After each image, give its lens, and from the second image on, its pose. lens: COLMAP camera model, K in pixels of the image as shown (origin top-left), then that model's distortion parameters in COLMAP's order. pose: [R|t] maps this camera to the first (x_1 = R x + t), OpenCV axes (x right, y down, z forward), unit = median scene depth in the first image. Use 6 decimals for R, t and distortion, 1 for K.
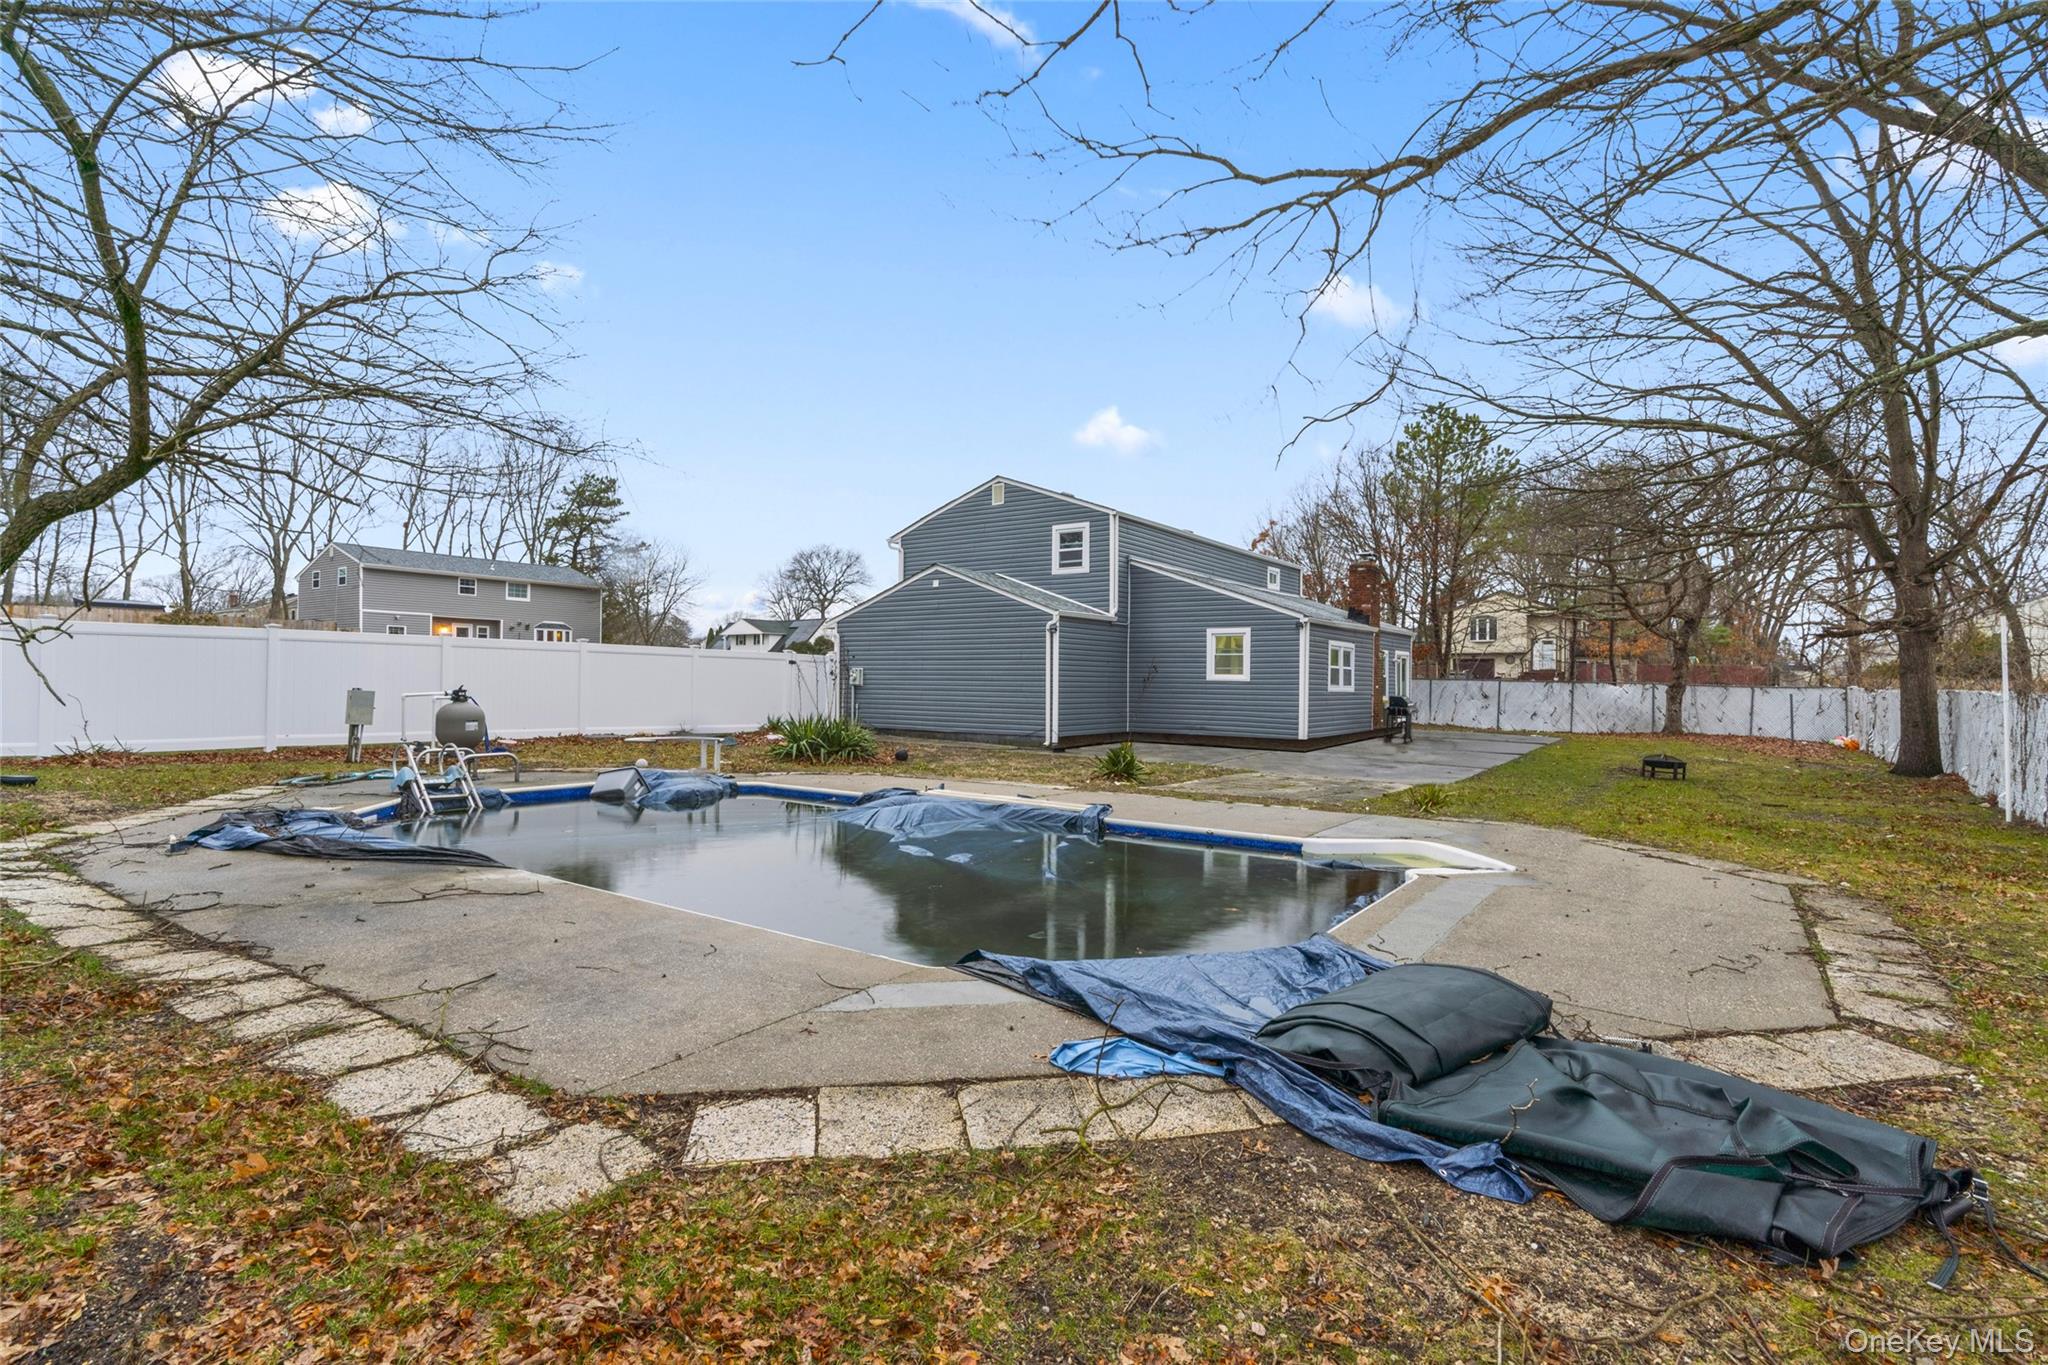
lens RADIAL K [[959.4, 0, 1024.0], [0, 959.4, 682.5], [0, 0, 1]] dist [-0.012365, 0.000159]
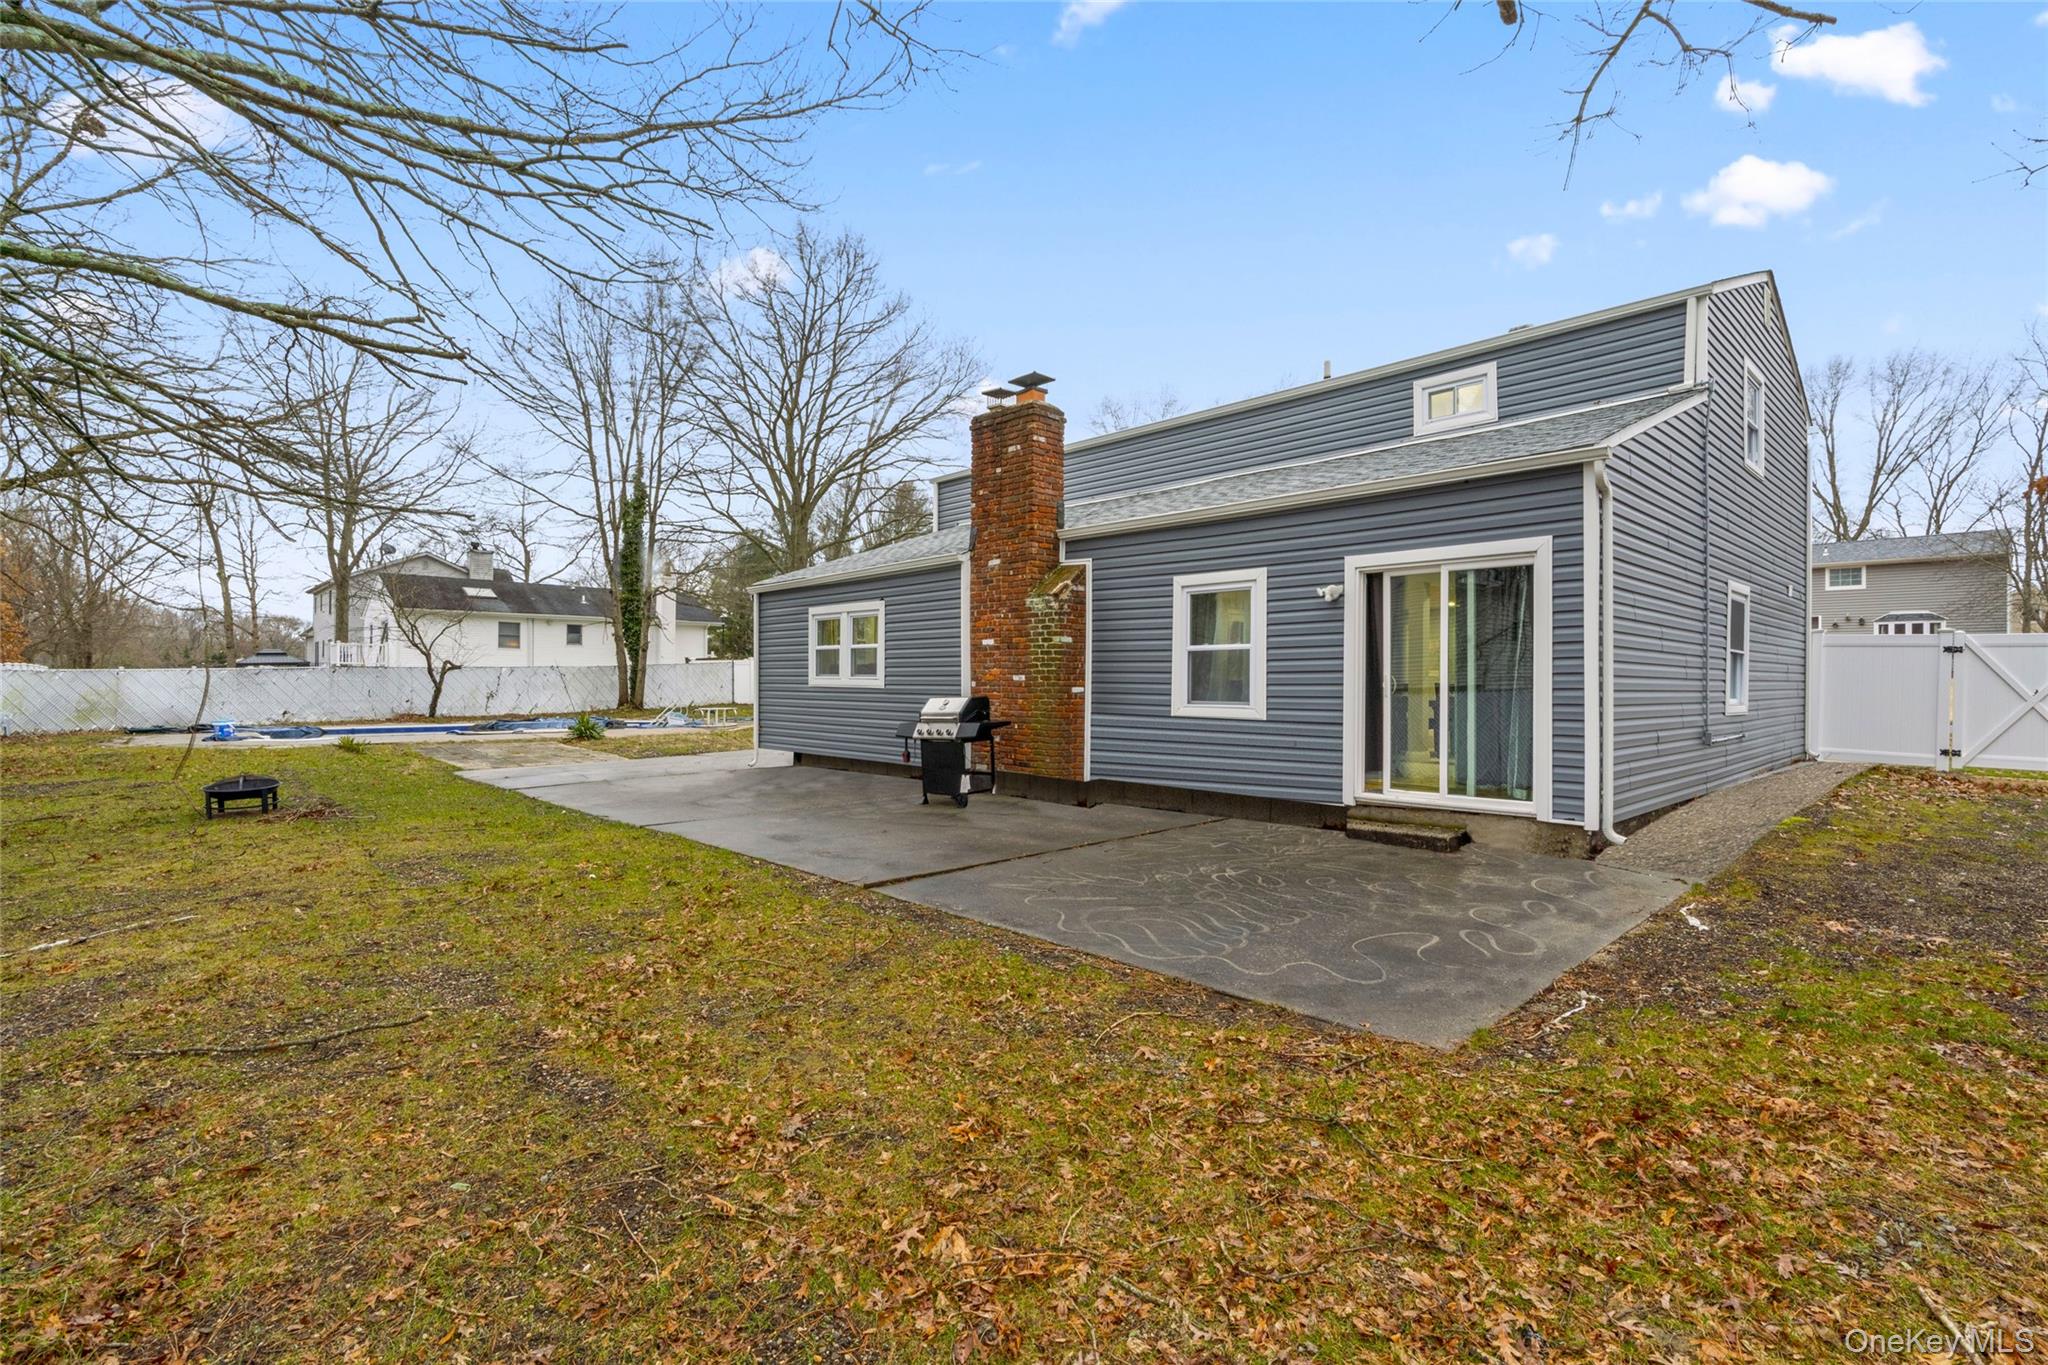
lens RADIAL K [[922.4, 0, 1029.8], [0, 922.4, 678.2], [0, 0, 1]] dist [-0.003333, -0.000481]
pose [[-0.200437, -0.015658, -0.979581, 0.794799], [-0.009244, 0.999858, -0.014091, 0.010497], [0.979663, 0.006231, -0.200554, 1.111667]]
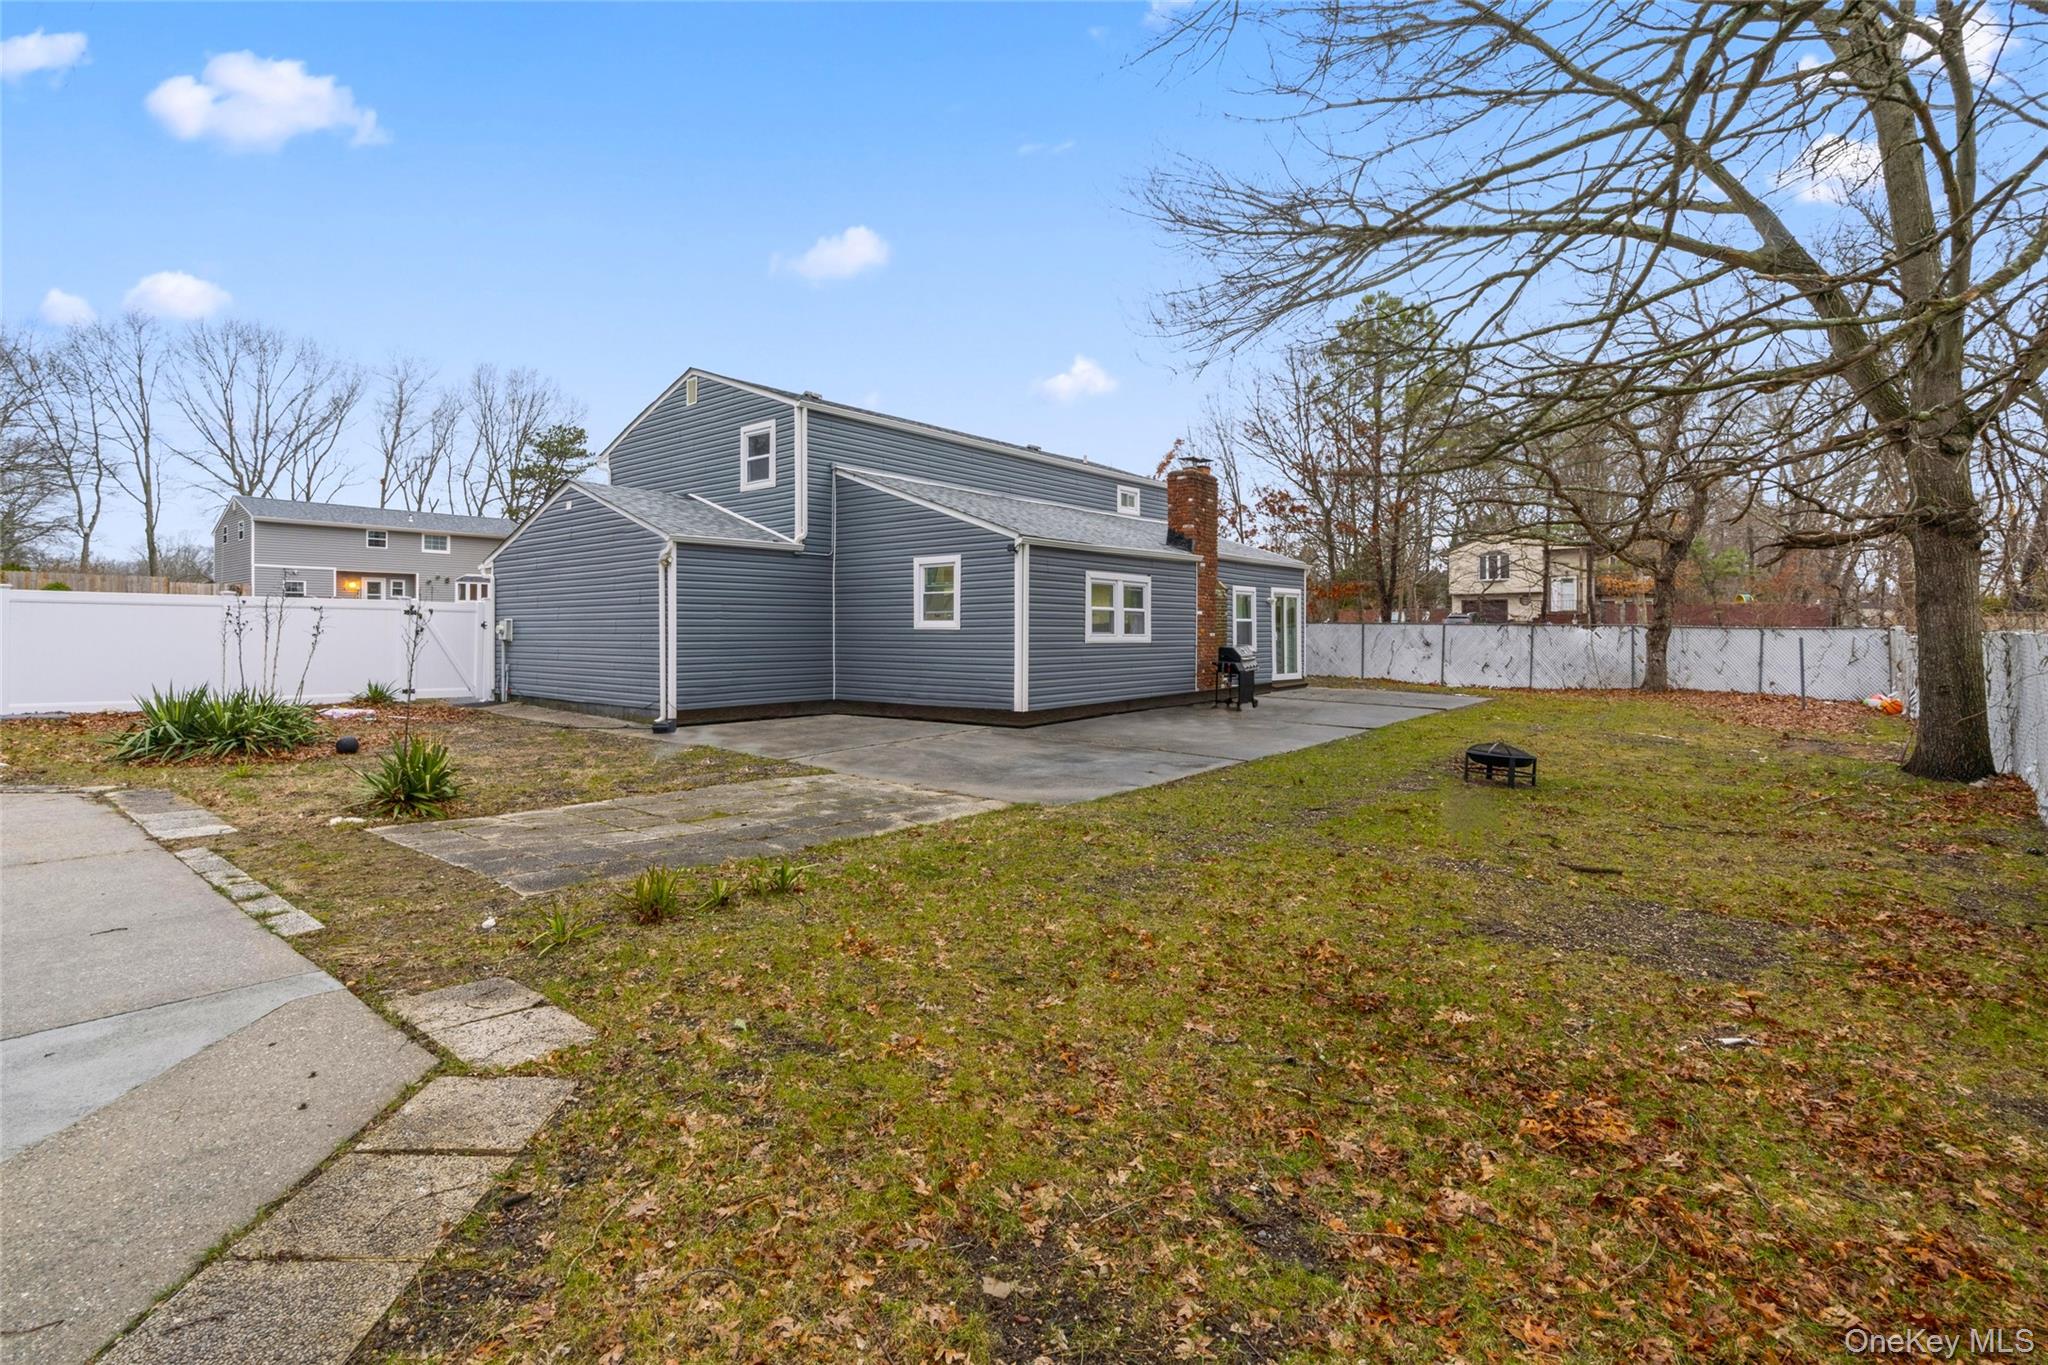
lens RADIAL K [[934.5, 0, 1018.7], [0, 934.5, 629.0], [0, 0, 1]] dist [-0.010942, 0.000113]
pose [[0.996975, -0.012080, -0.076772, 0.279549], [0.011847, 0.999924, -0.003494, 0.000917], [0.076809, 0.002573, 0.997043, 0.260671]]
